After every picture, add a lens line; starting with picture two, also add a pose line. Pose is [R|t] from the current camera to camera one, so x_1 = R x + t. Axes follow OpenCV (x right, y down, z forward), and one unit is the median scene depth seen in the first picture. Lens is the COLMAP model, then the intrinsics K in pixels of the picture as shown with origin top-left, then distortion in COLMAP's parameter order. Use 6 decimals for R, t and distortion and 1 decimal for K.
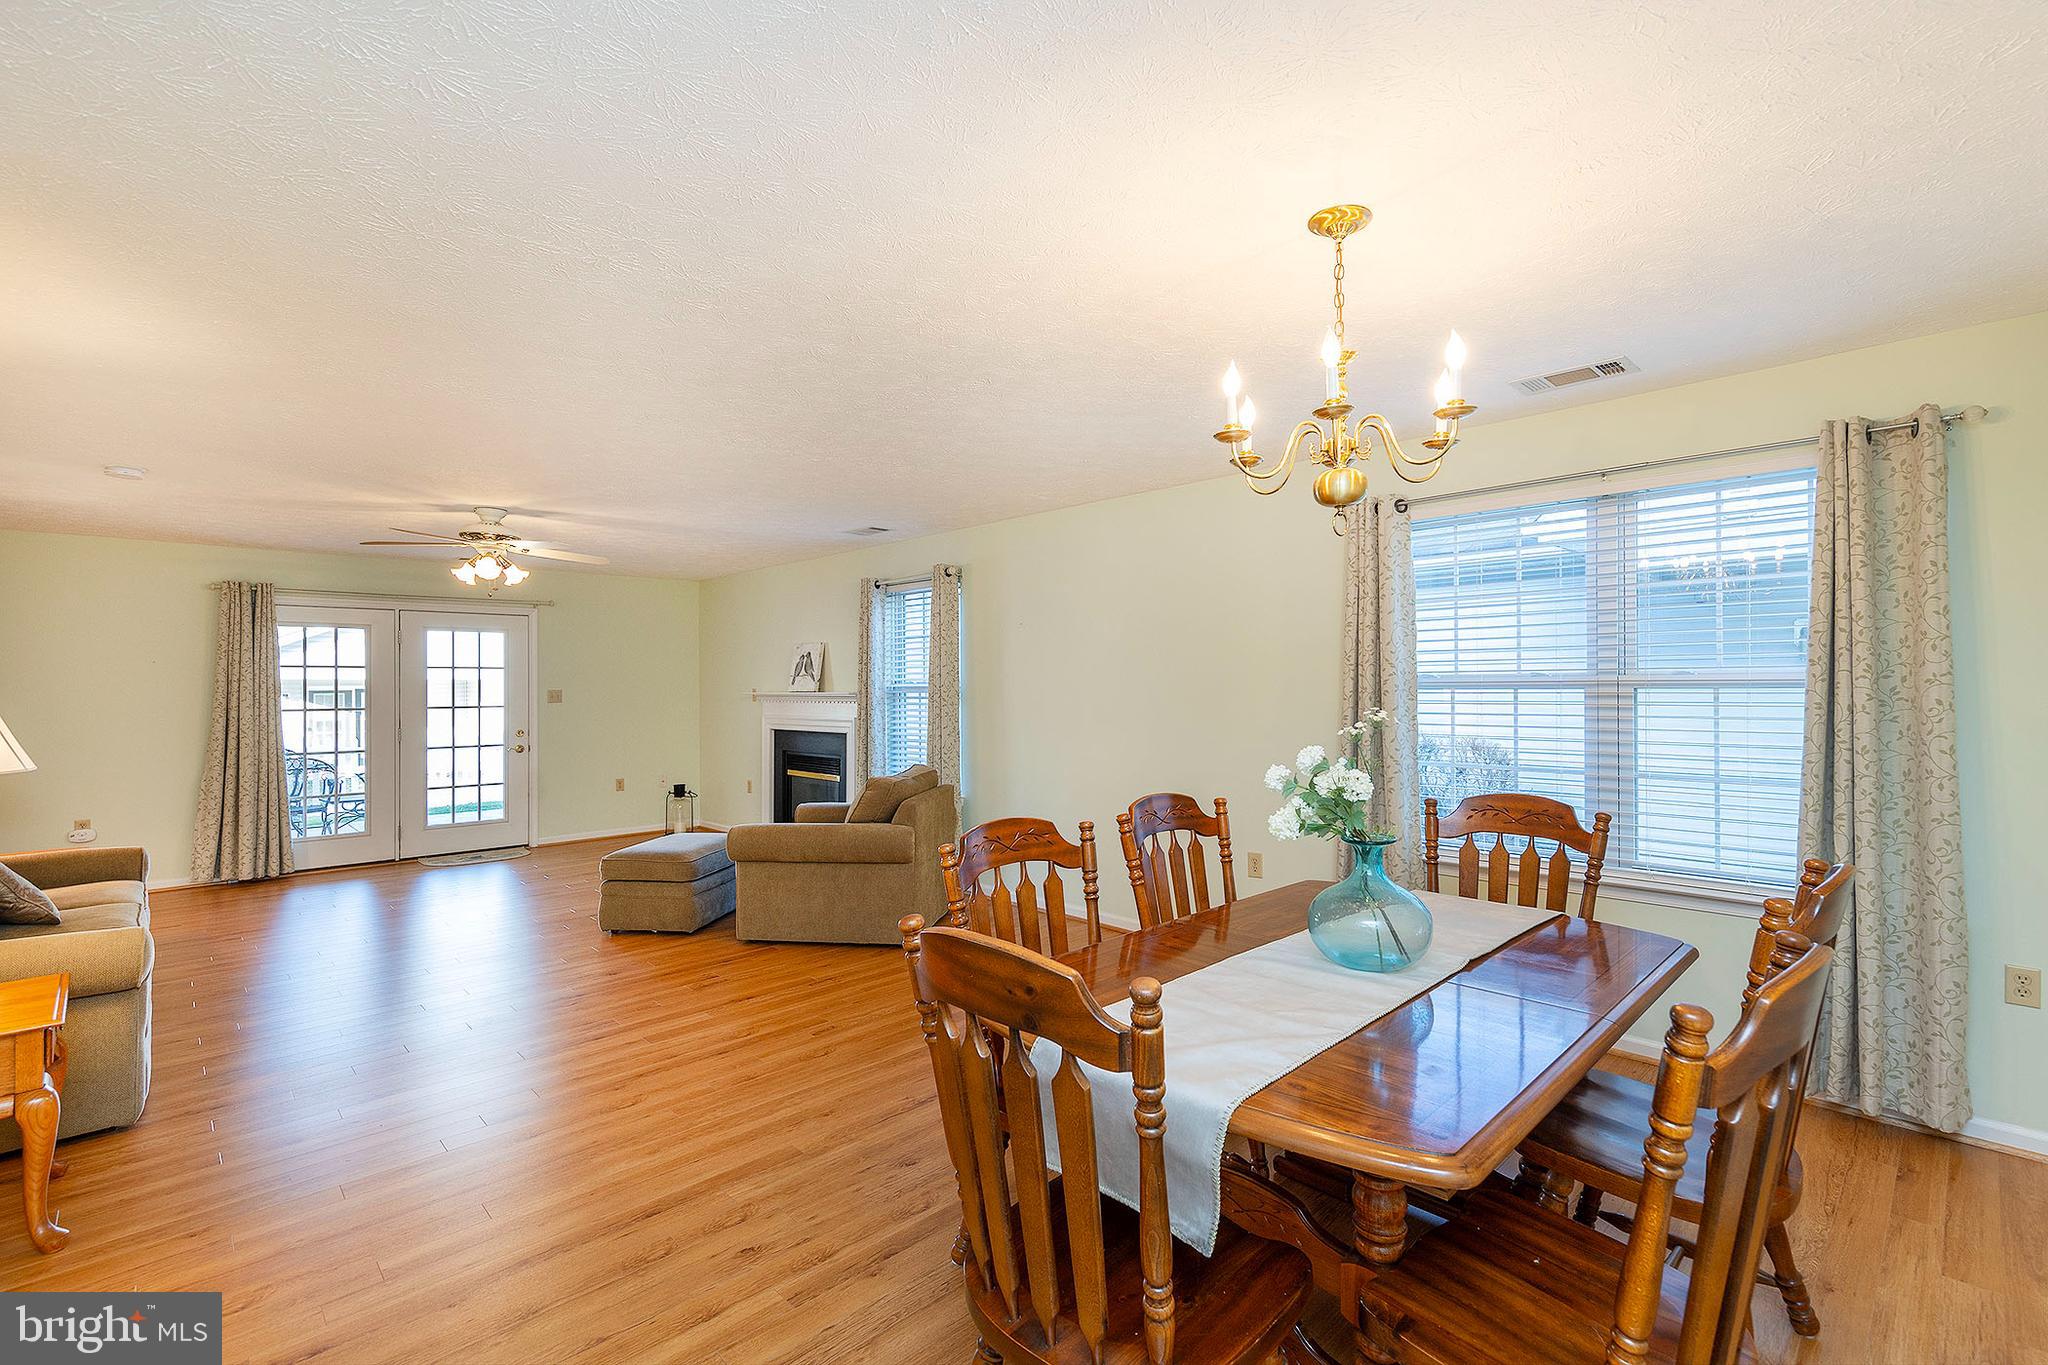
lens RADIAL K [[884.2, 0, 1060.9], [0, 884.2, 661.9], [0, 0, 1]] dist [0.013070, -0.002166]
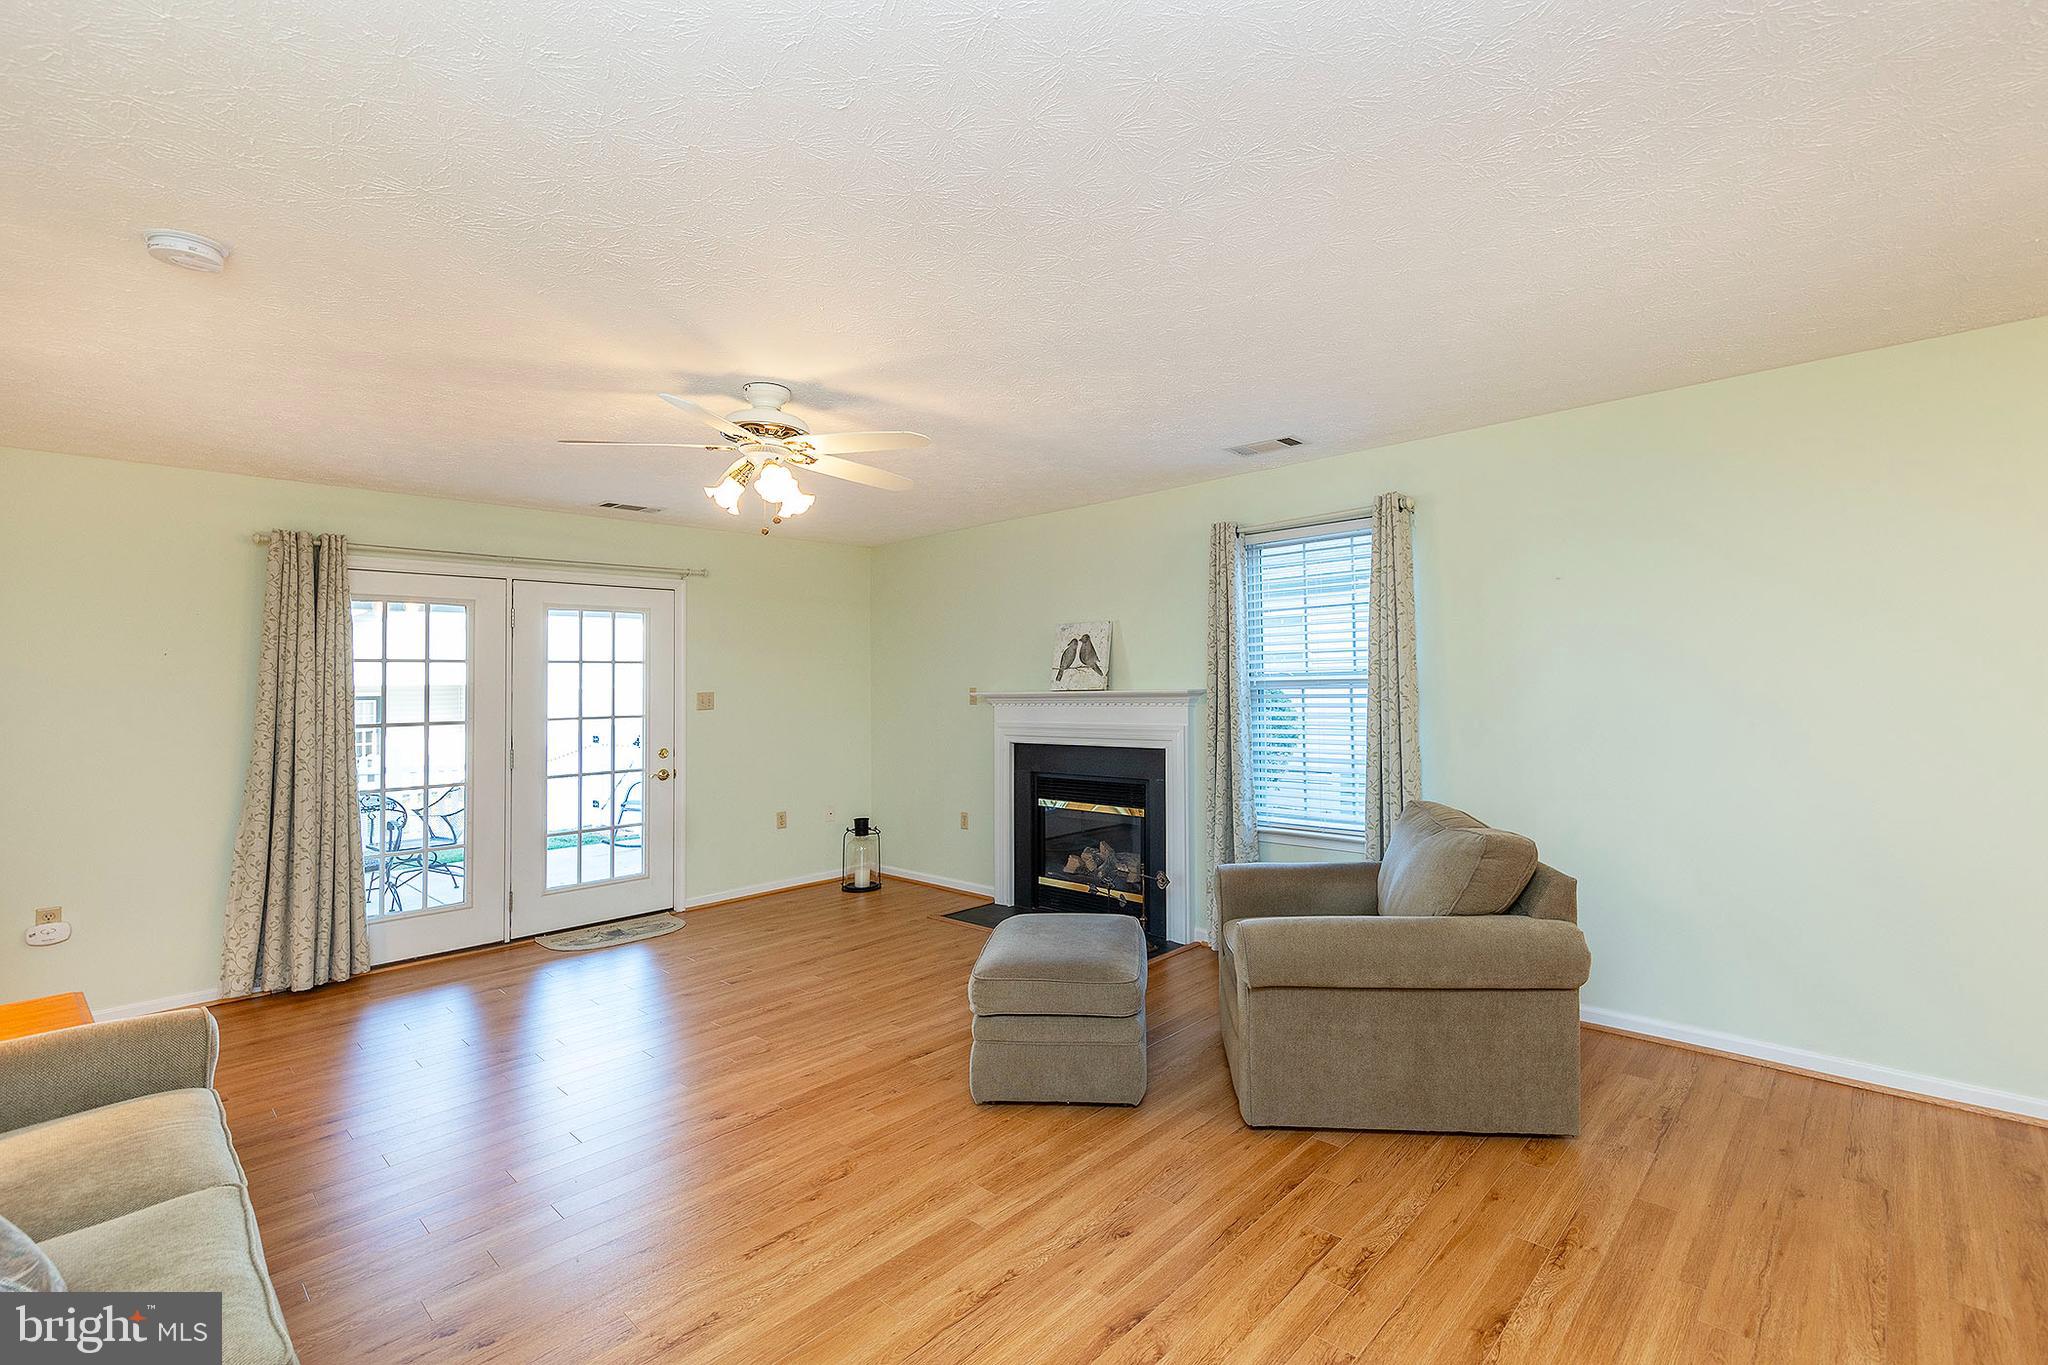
lens RADIAL K [[904.4, 0, 1069.8], [0, 904.4, 642.5], [0, 0, 1]] dist [0.008224, 0.000179]
pose [[0.999500, -0.011071, 0.029610, -0.358967], [0.011681, 0.999721, -0.020516, 0.011091], [-0.029375, 0.020851, 0.999351, 0.304558]]
